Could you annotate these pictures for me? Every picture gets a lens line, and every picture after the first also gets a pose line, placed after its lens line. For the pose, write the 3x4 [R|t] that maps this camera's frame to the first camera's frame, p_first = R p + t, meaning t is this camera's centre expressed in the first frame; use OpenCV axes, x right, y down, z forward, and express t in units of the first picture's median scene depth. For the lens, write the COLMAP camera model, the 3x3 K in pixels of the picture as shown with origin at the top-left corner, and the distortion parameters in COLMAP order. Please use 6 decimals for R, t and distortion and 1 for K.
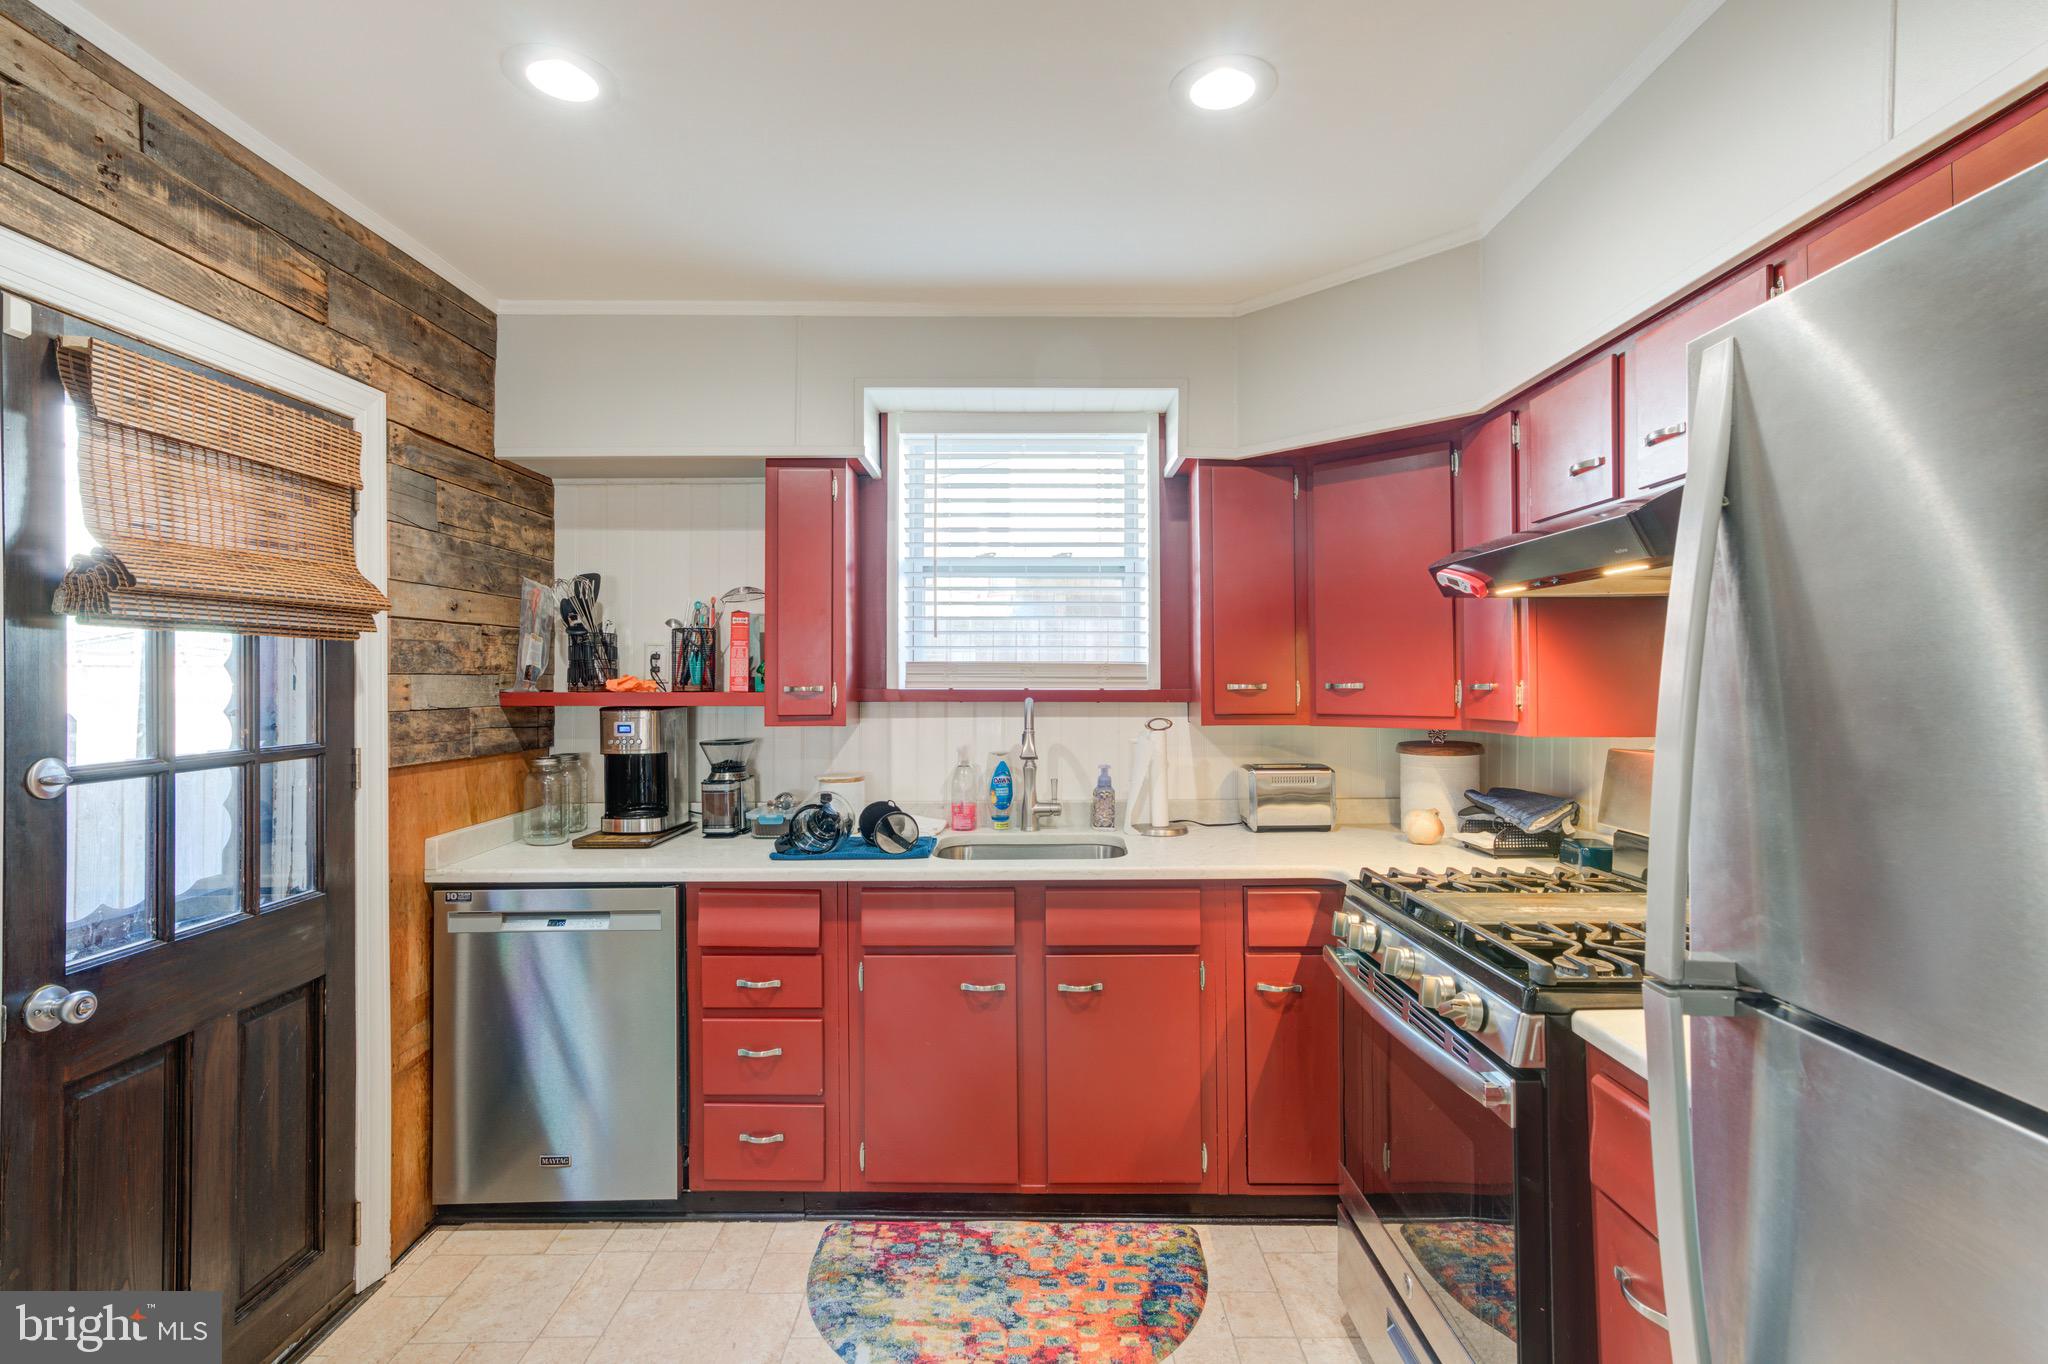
lens RADIAL K [[976.3, 0, 1023.8], [0, 976.3, 664.8], [0, 0, 1]] dist [-0.003604, 0.011494]
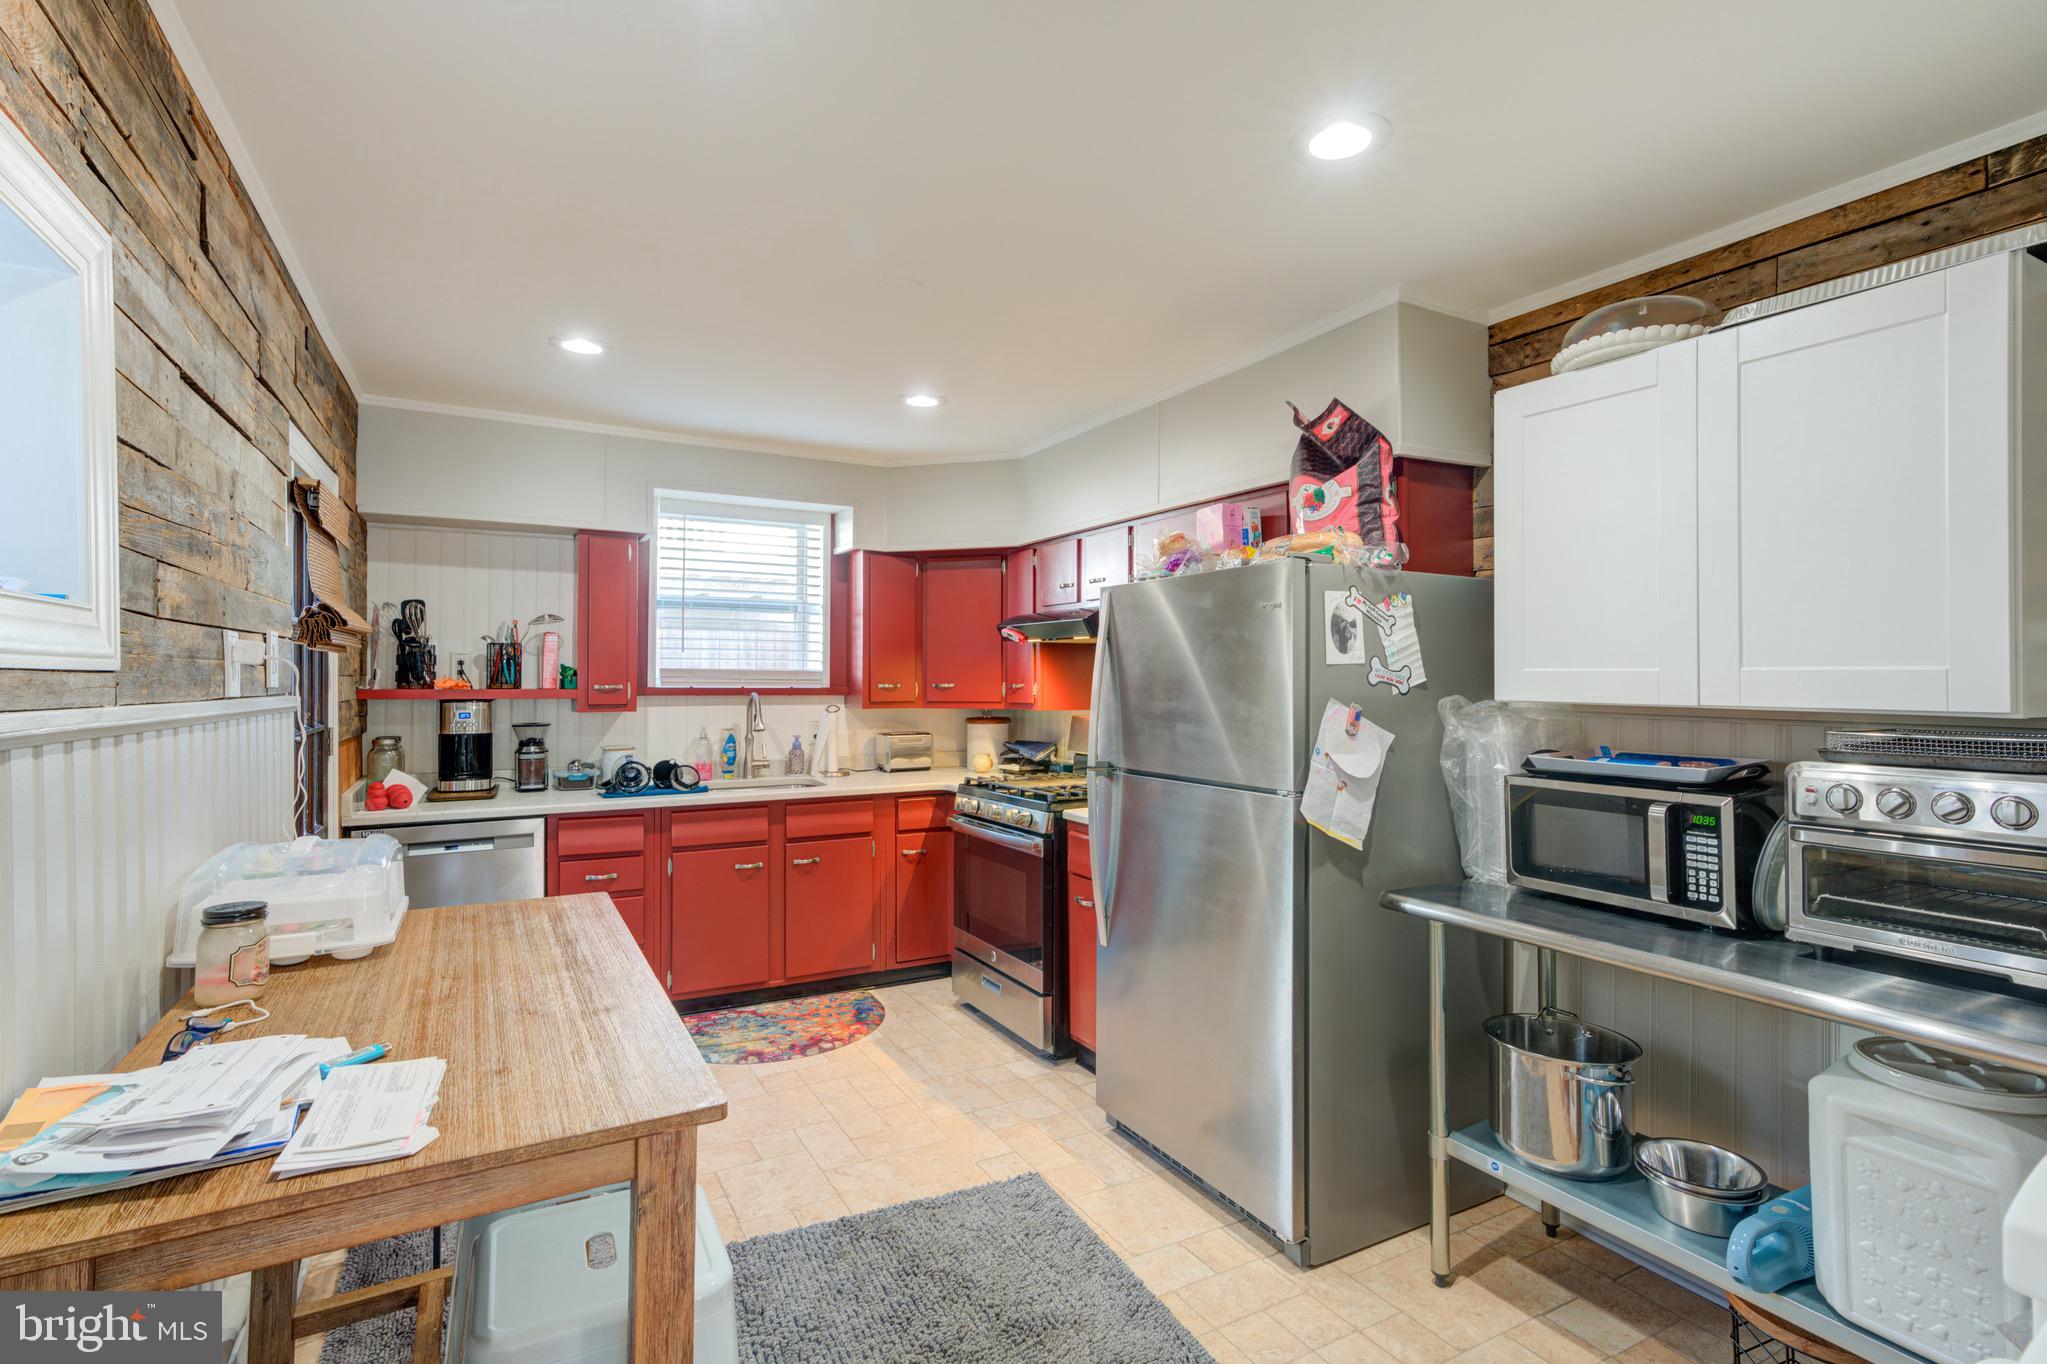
lens RADIAL K [[975.9, 0, 1015.5], [0, 975.9, 678.0], [0, 0, 1]] dist [-0.003604, 0.011494]
pose [[0.879281, 0.005574, 0.476271, -0.424769], [-0.012640, 0.999852, 0.011634, -0.014985], [-0.476136, -0.016249, 0.879221, -0.656981]]
